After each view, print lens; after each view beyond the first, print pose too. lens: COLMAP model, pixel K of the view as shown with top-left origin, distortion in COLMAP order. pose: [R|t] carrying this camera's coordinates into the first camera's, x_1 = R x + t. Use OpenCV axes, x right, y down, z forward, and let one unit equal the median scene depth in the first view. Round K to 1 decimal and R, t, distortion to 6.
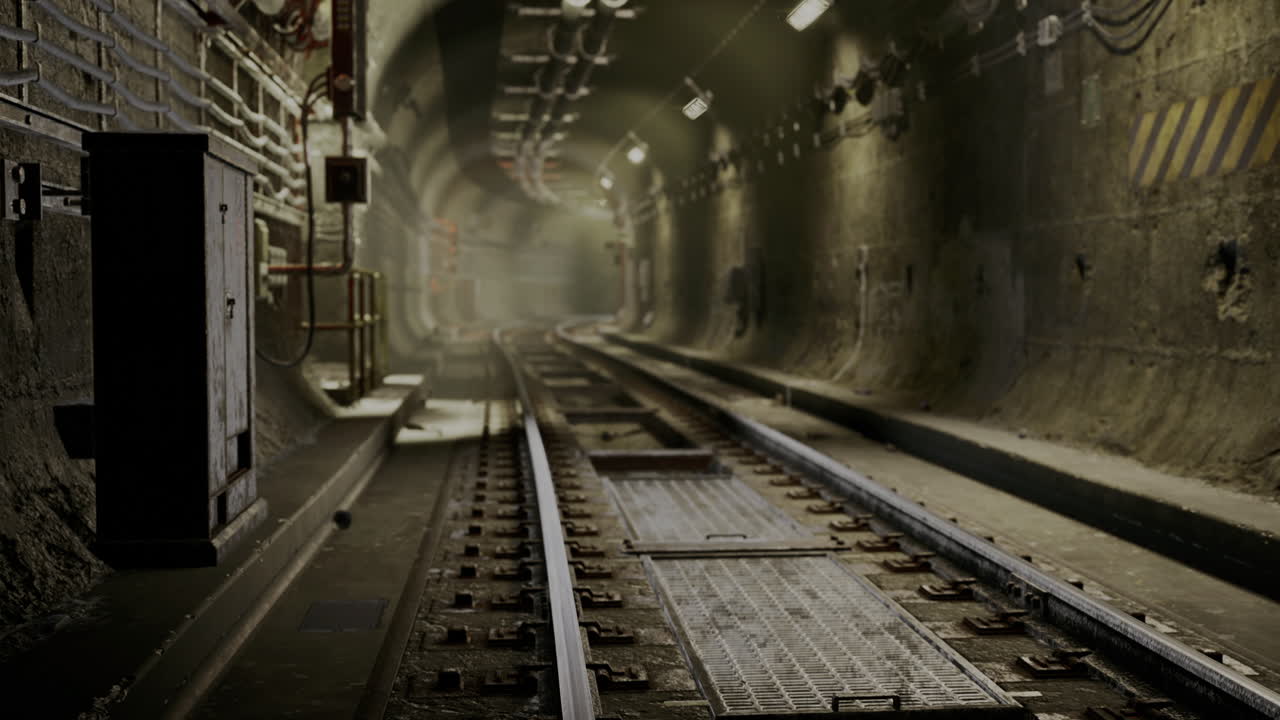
lens RADIAL K [[1347.9, 0, 642.1], [0, 1347.9, 357.0], [0, 0, 1]] dist [-0.016003, 0.000000]
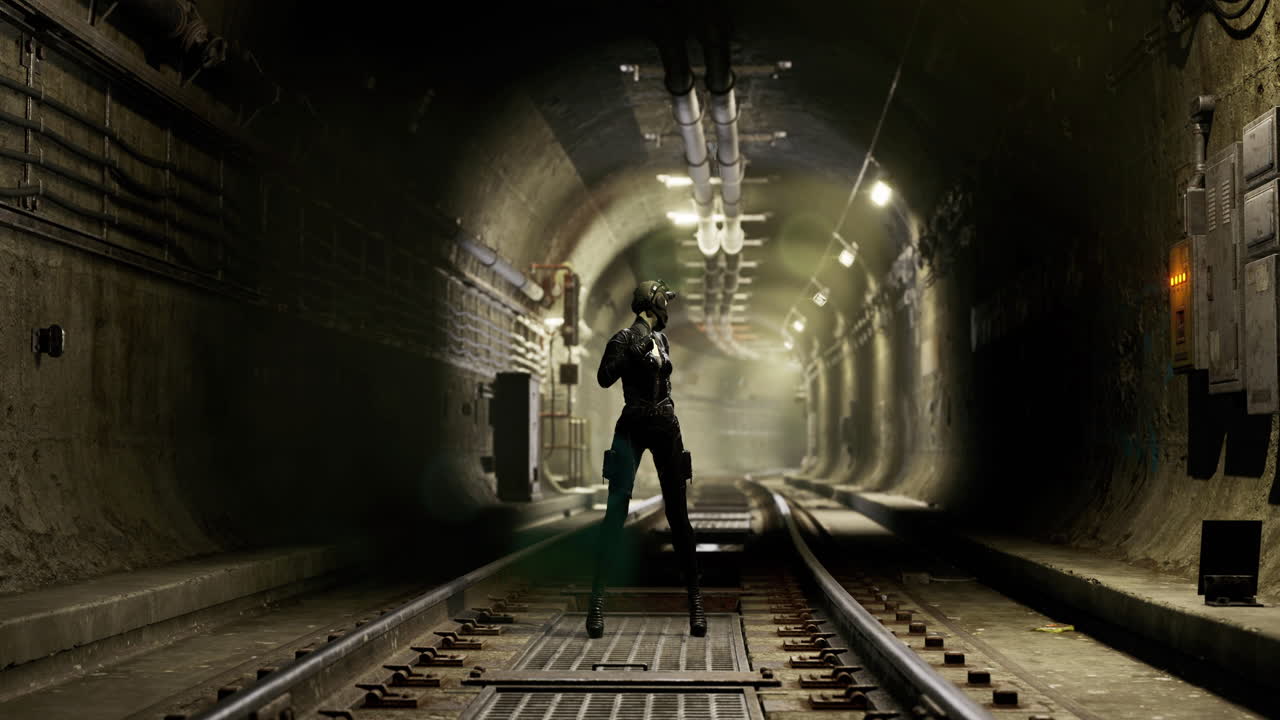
lens RADIAL K [[1347.9, 0, 639.3], [0, 1347.9, 361.1], [0, 0, 1]] dist [-0.016003, 0.000000]
pose [[0.987595, -0.010290, -0.156685, 0.186500], [-0.007064, 0.993929, -0.109801, 0.068487], [0.156863, 0.109546, 0.981526, -0.897765]]
